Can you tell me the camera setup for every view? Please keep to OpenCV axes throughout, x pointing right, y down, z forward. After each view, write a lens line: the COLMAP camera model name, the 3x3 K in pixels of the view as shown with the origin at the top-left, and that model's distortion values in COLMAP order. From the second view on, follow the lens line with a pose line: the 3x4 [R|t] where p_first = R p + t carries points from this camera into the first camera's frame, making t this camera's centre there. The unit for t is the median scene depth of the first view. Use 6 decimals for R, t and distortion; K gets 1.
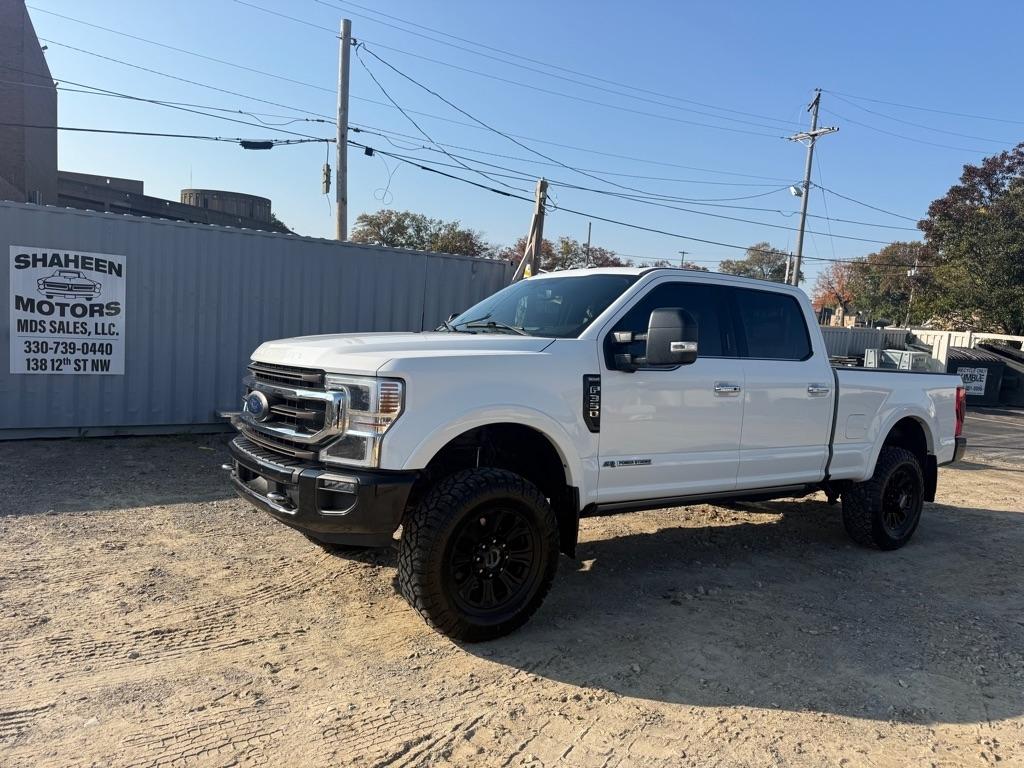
lens RADIAL K [[715.3, 0, 516.6], [0, 715.3, 384.6], [0, 0, 1]] dist [0.025161, -0.029789]
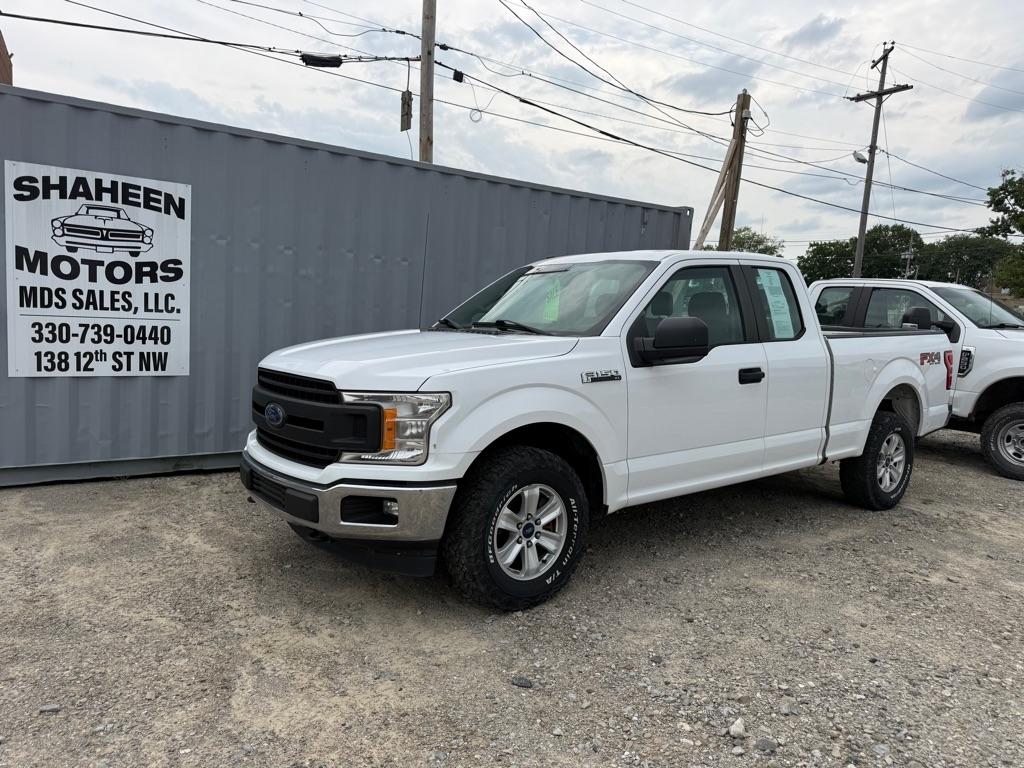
lens RADIAL K [[715.3, 0, 509.6], [0, 715.3, 382.5], [0, 0, 1]] dist [0.025161, -0.029789]
pose [[0.999350, -0.013227, 0.033534, -0.283456], [0.012786, 0.999829, 0.013352, -0.012544], [-0.033705, -0.012915, 0.999348, 0.357099]]
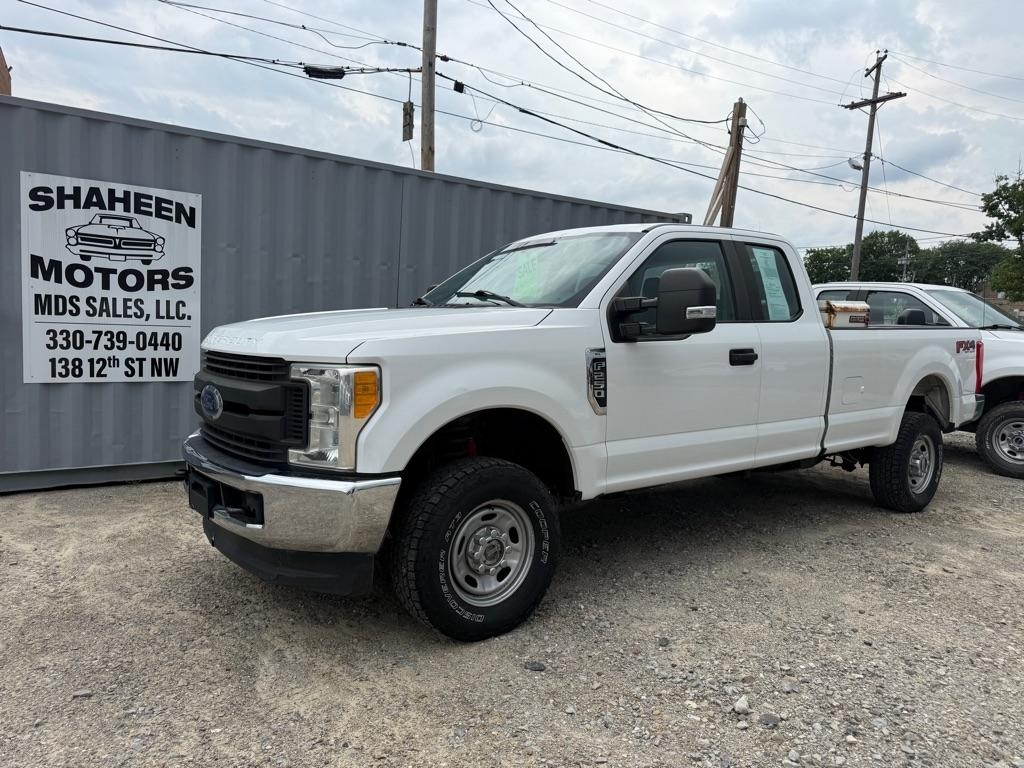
lens RADIAL K [[715.3, 0, 513.9], [0, 715.3, 382.5], [0, 0, 1]] dist [0.025161, -0.029789]
pose [[0.998974, -0.021516, 0.039857, -0.288476], [0.021471, 0.999768, 0.001556, -0.007434], [-0.039881, -0.000699, 0.999204, 0.344054]]
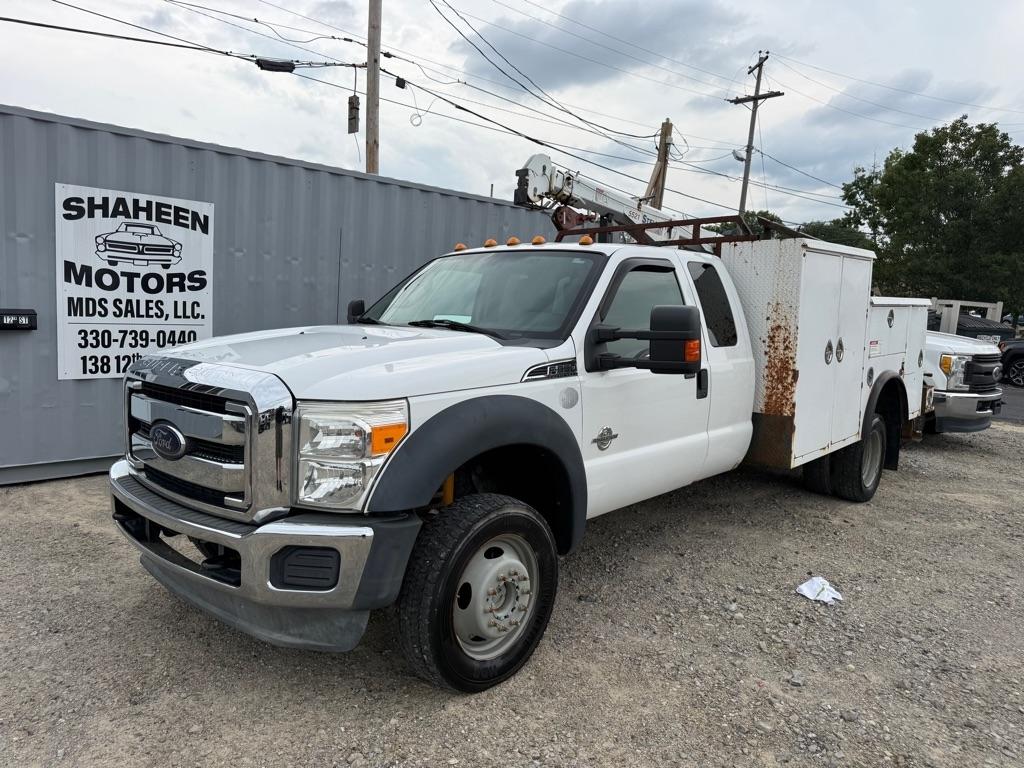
lens RADIAL K [[715.3, 0, 509.7], [0, 715.3, 383.9], [0, 0, 1]] dist [0.025161, -0.029789]
pose [[0.981258, -0.028590, 0.190567, -0.390587], [0.019602, 0.998612, 0.048881, -0.032974], [-0.191700, -0.044229, 0.980457, 0.252386]]
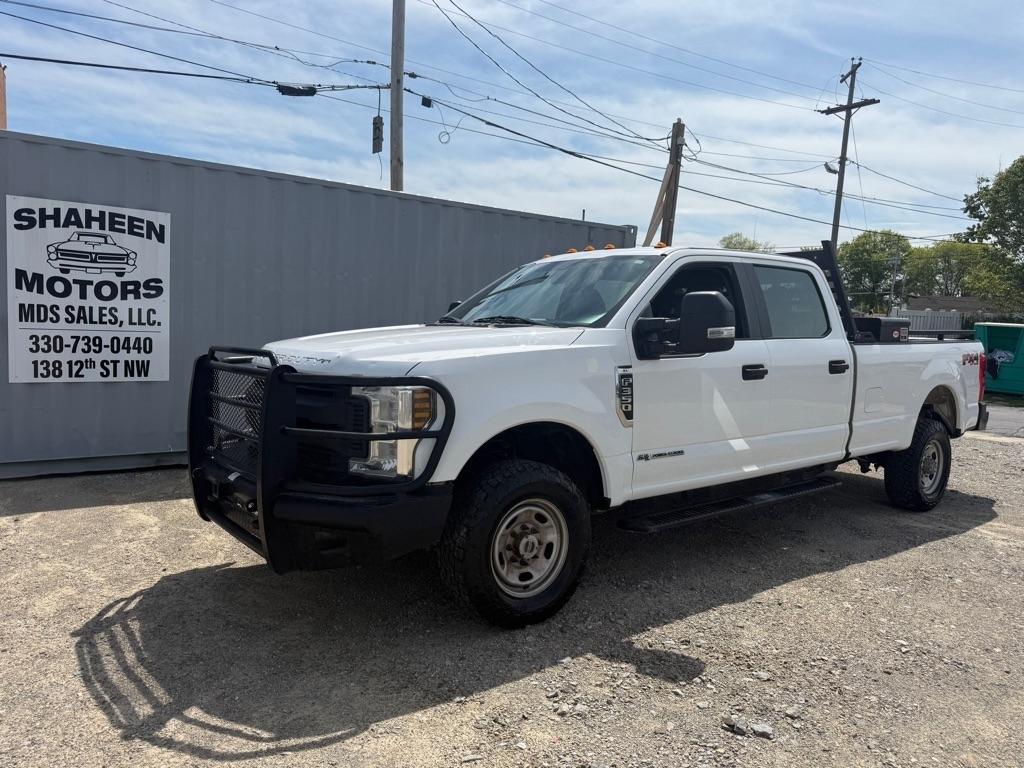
lens RADIAL K [[715.3, 0, 512.7], [0, 715.3, 382.2], [0, 0, 1]] dist [0.025161, -0.029789]
pose [[0.998886, -0.020005, 0.042739, -0.233360], [0.019849, 0.999795, 0.004079, -0.008506], [-0.042812, -0.003226, 0.999078, 0.269651]]
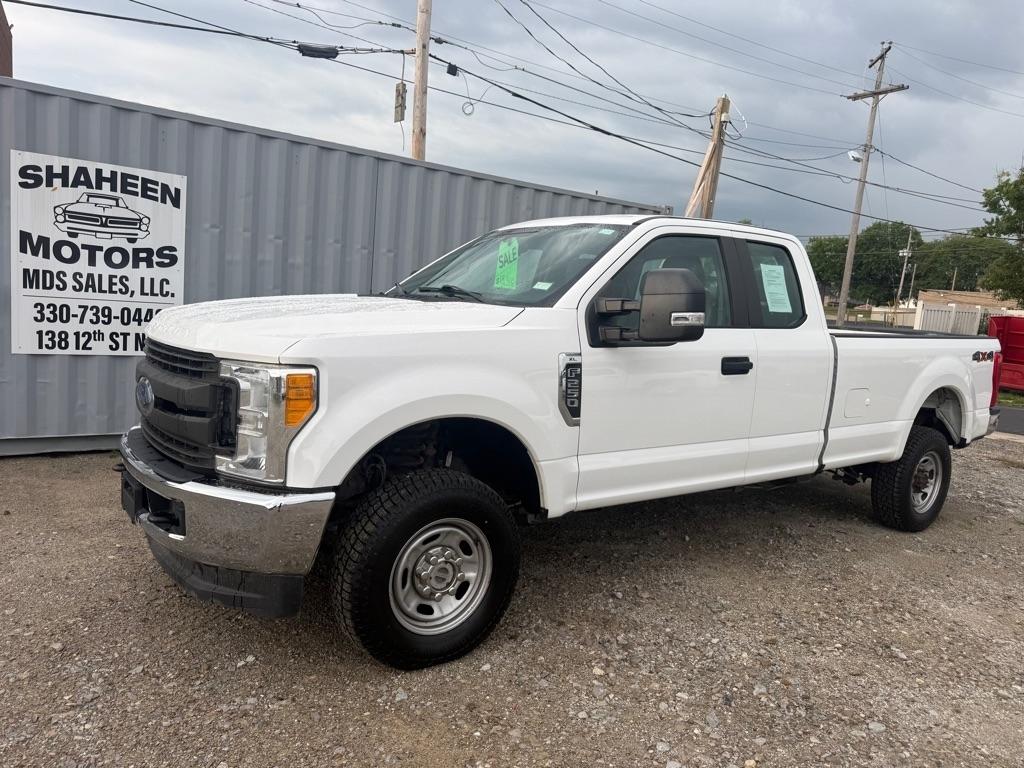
lens RADIAL K [[715.3, 0, 513.2], [0, 715.3, 384.8], [0, 0, 1]] dist [0.025161, -0.029789]
pose [[0.999060, 0.011705, 0.041739, -0.263112], [-0.013167, 0.999303, 0.034928, -0.014730], [-0.041301, -0.035444, 0.998518, 0.315688]]
